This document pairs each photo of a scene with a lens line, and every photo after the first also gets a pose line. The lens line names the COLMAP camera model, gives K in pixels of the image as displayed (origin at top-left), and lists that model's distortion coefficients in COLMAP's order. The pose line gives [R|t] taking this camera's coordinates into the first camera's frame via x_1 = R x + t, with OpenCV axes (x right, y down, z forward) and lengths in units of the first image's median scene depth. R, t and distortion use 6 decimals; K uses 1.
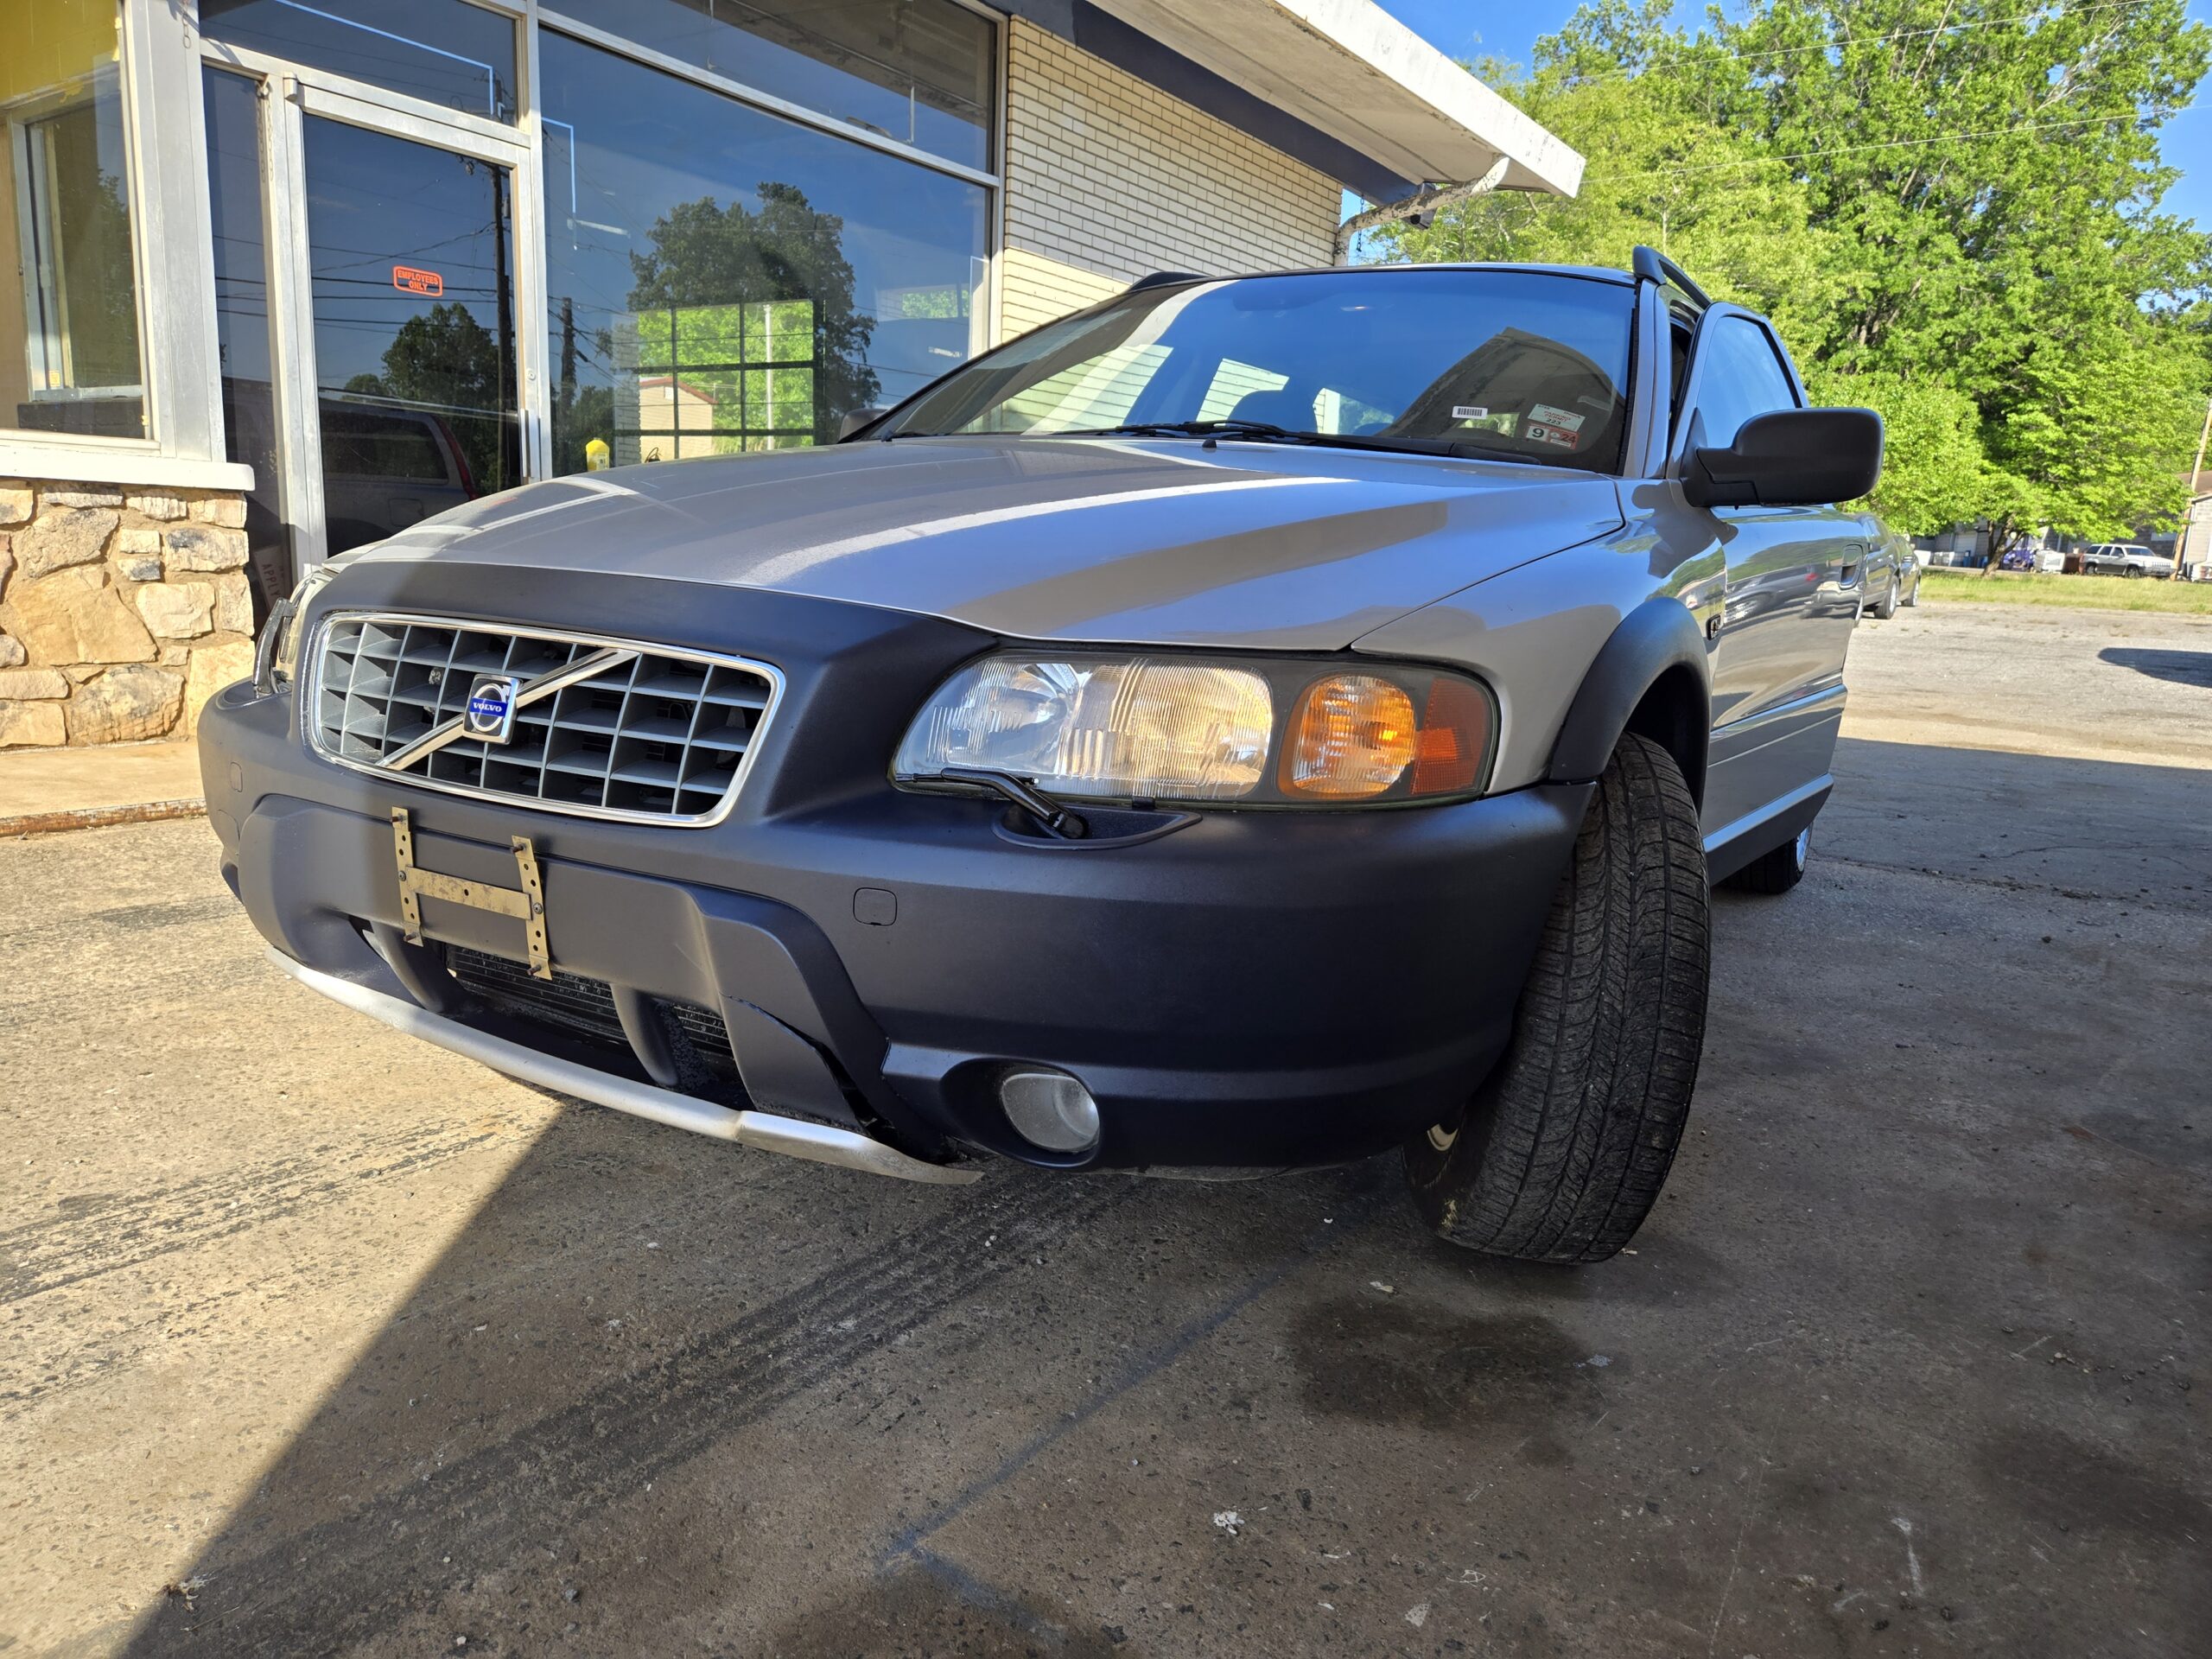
lens RADIAL K [[1481.6, 0, 1116.2], [0, 1481.6, 851.3], [0, 0, 1]] dist [0.076752, -0.072232]
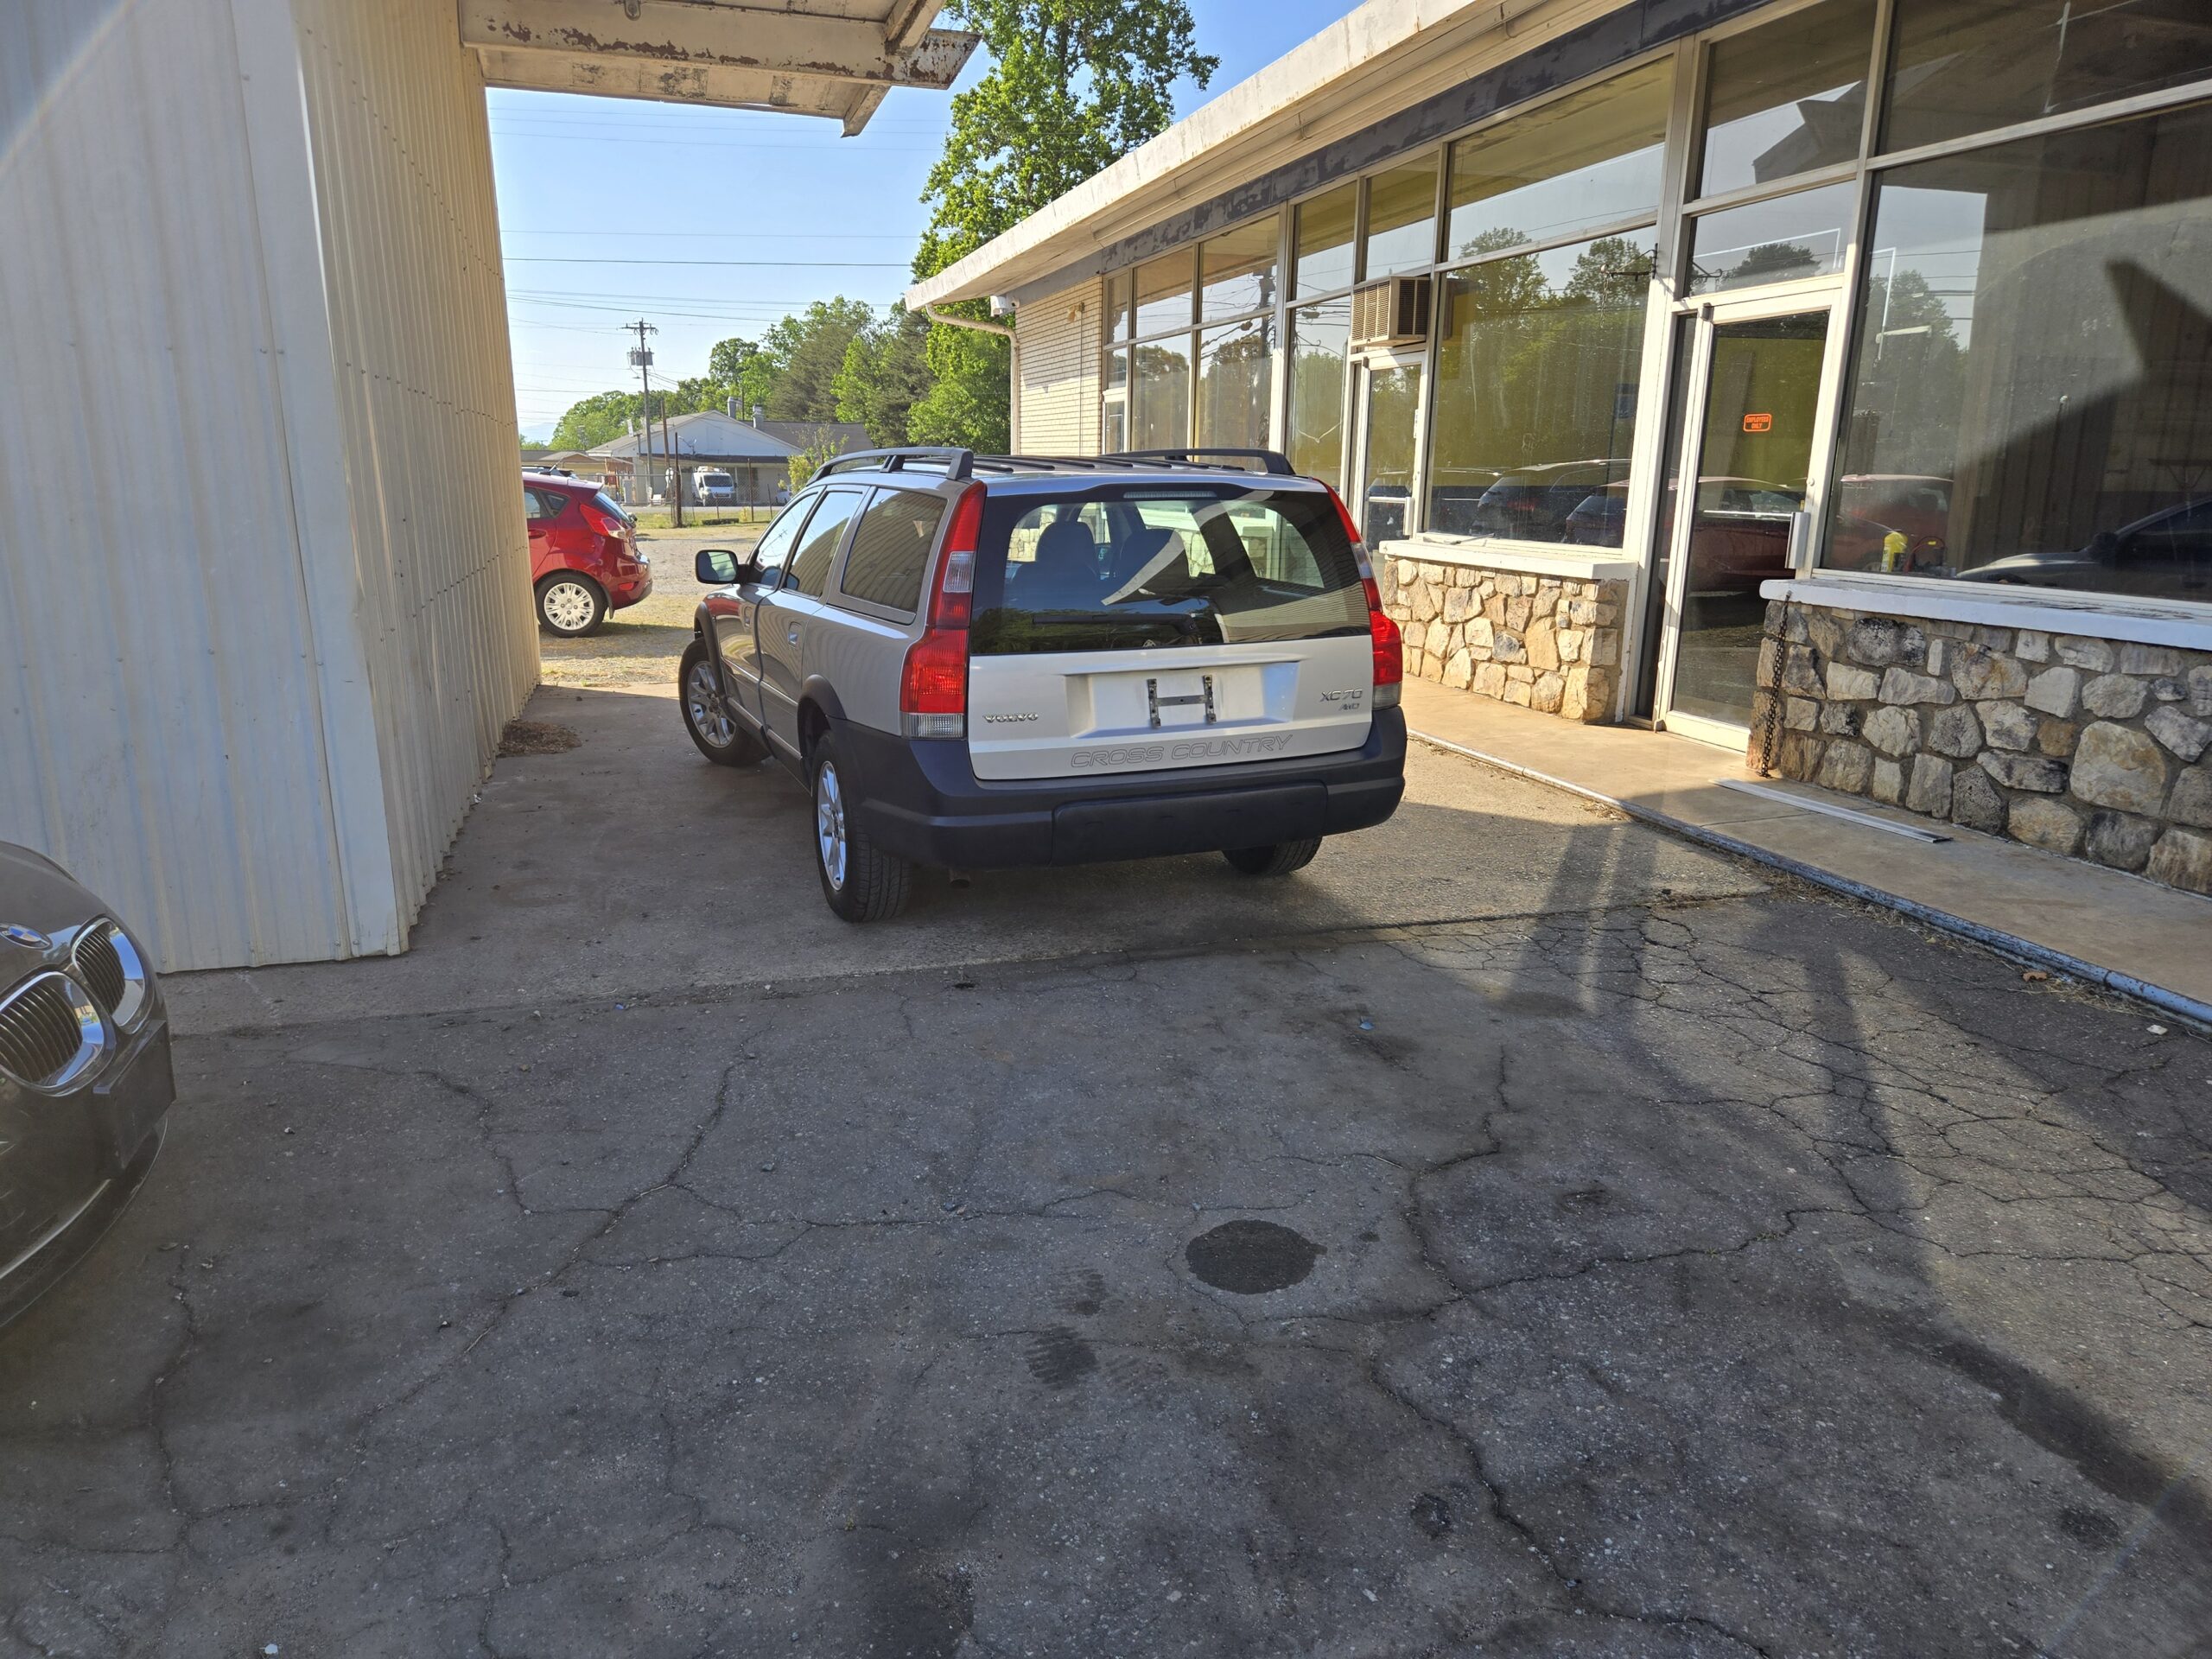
lens RADIAL K [[1473.7, 0, 1103.2], [0, 1473.7, 843.0], [0, 0, 1]] dist [0.087389, -0.078168]
pose [[-0.615376, 0.142959, -0.775161, 1.155338], [-0.185478, 0.929540, 0.318675, -0.416098], [0.766101, 0.339880, -0.545501, 1.680438]]
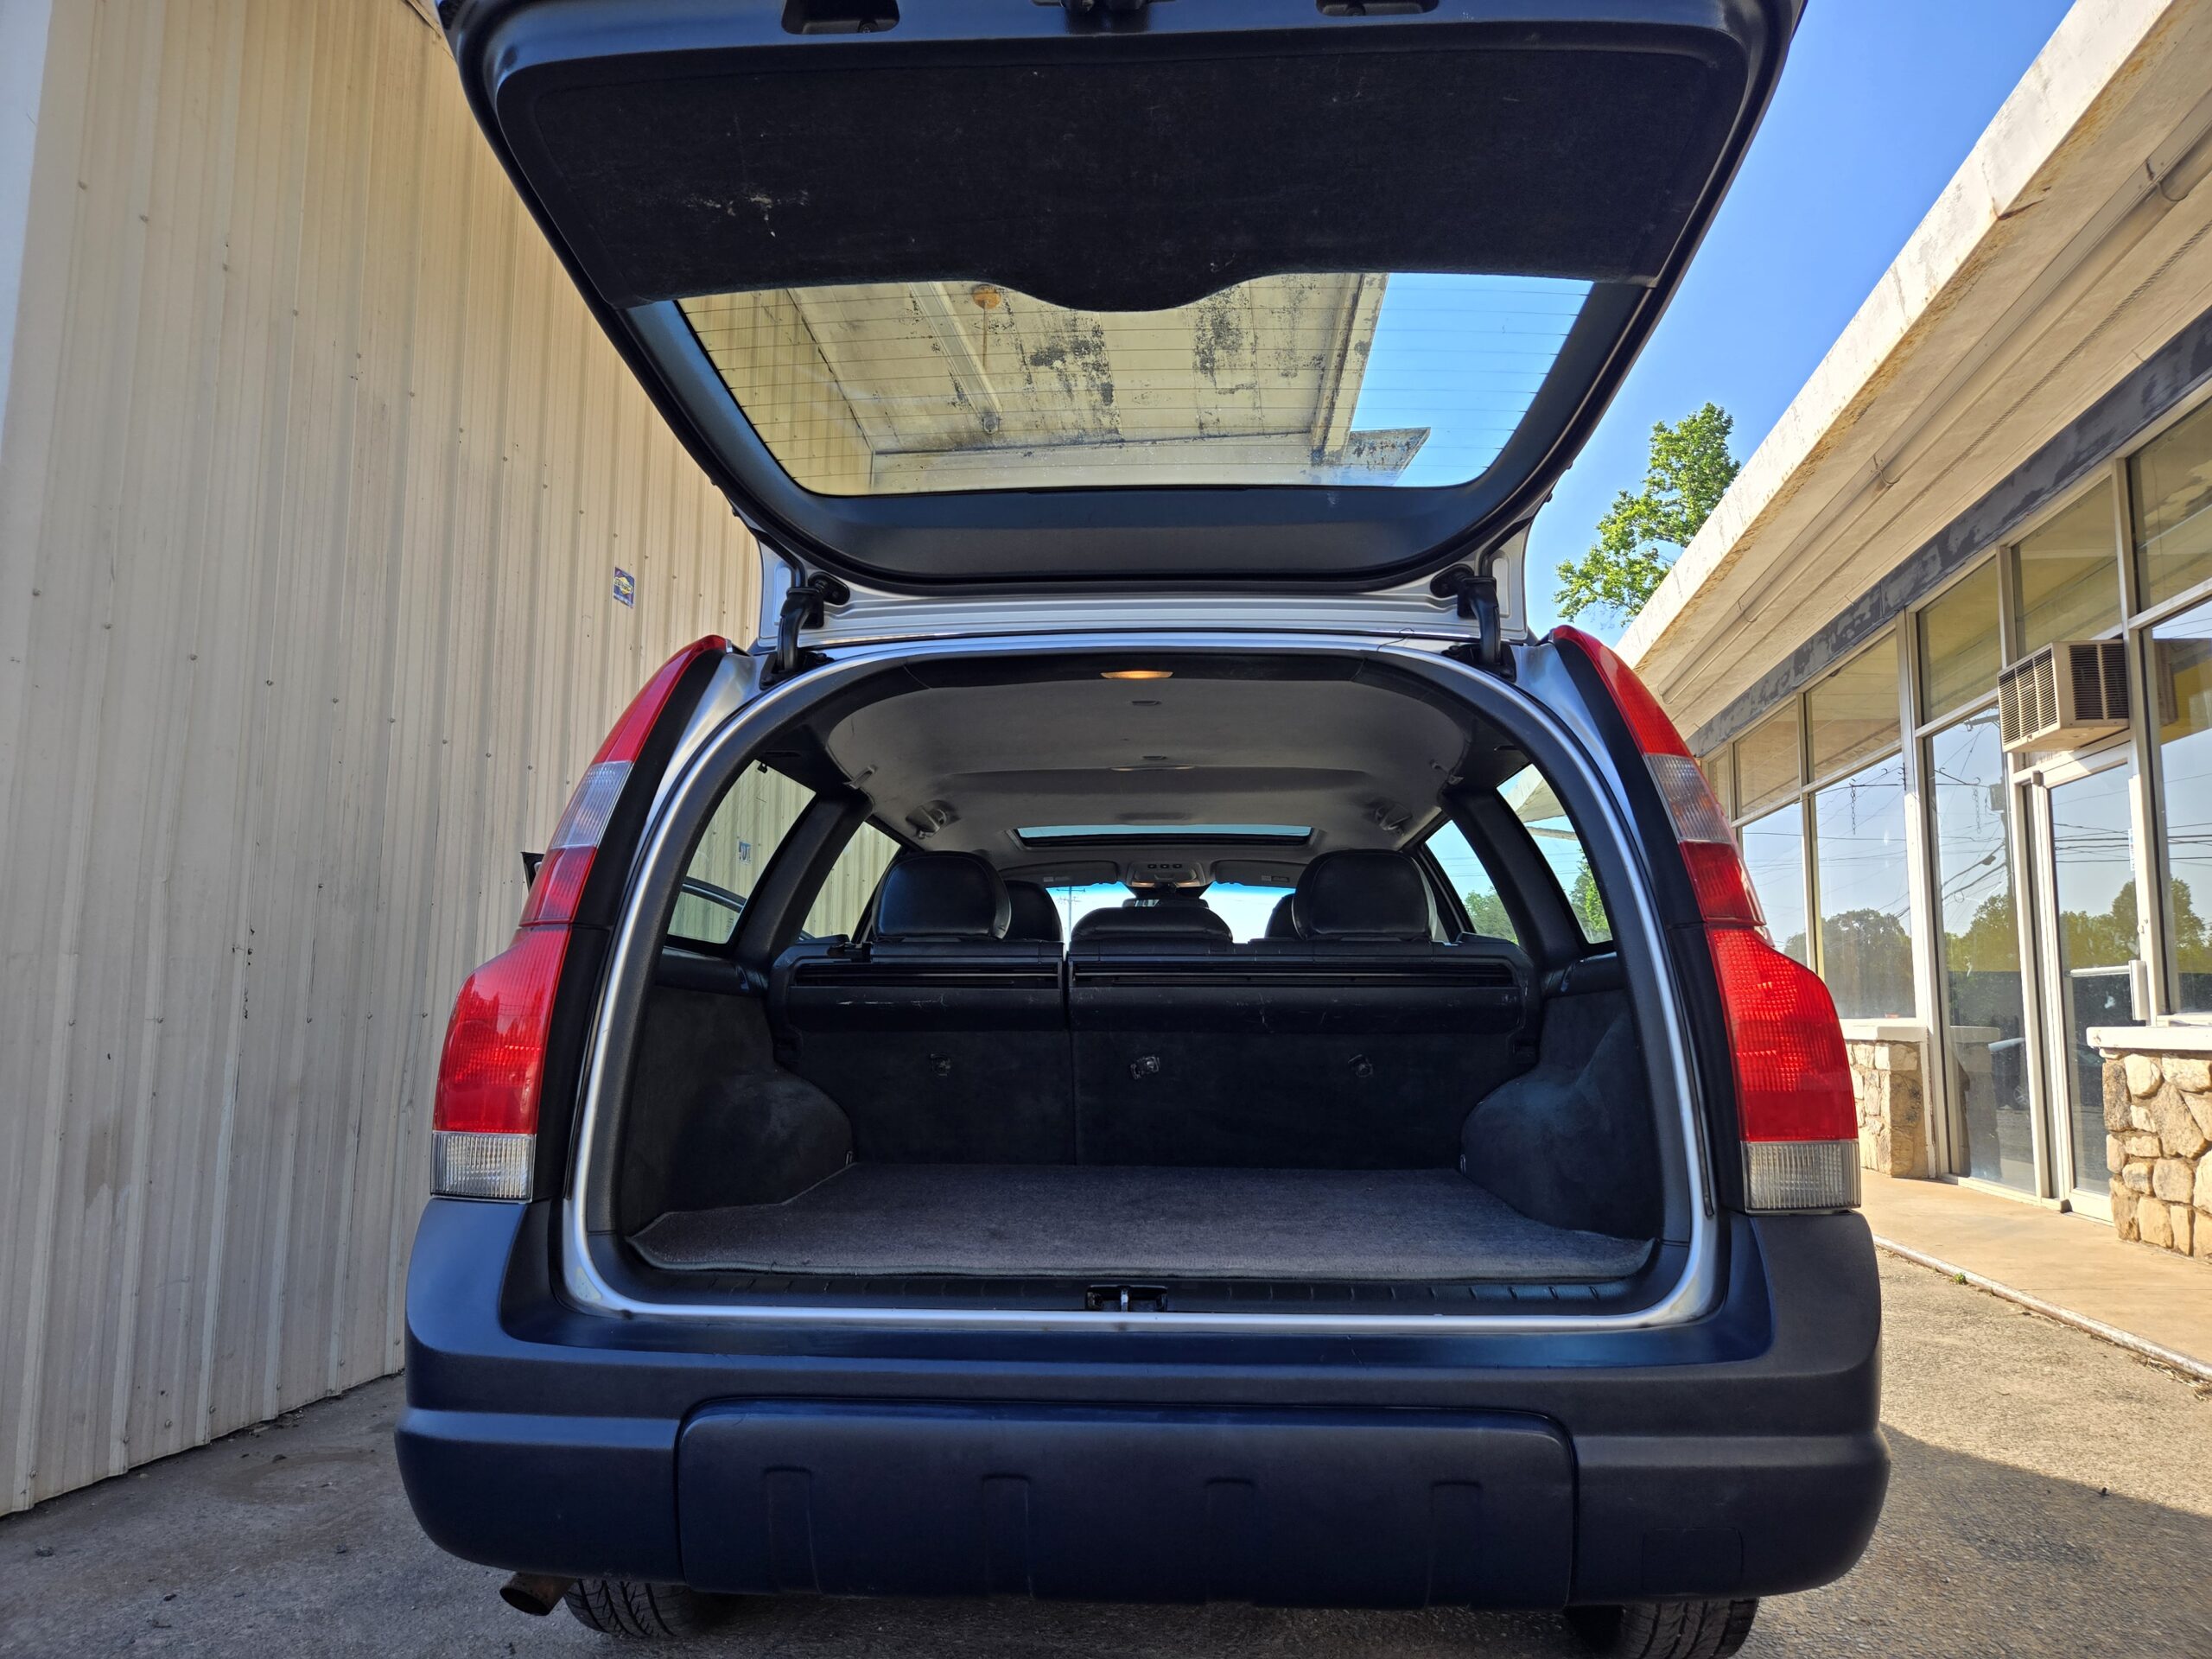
lens RADIAL K [[1474.6, 0, 1112.6], [0, 1474.6, 833.2], [0, 0, 1]] dist [0.078760, -0.071996]
pose [[-0.892463, -0.115211, -0.436160, 0.533804], [-0.138026, 0.990209, 0.020864, -0.286054], [0.429486, 0.078821, -0.899627, 1.479477]]
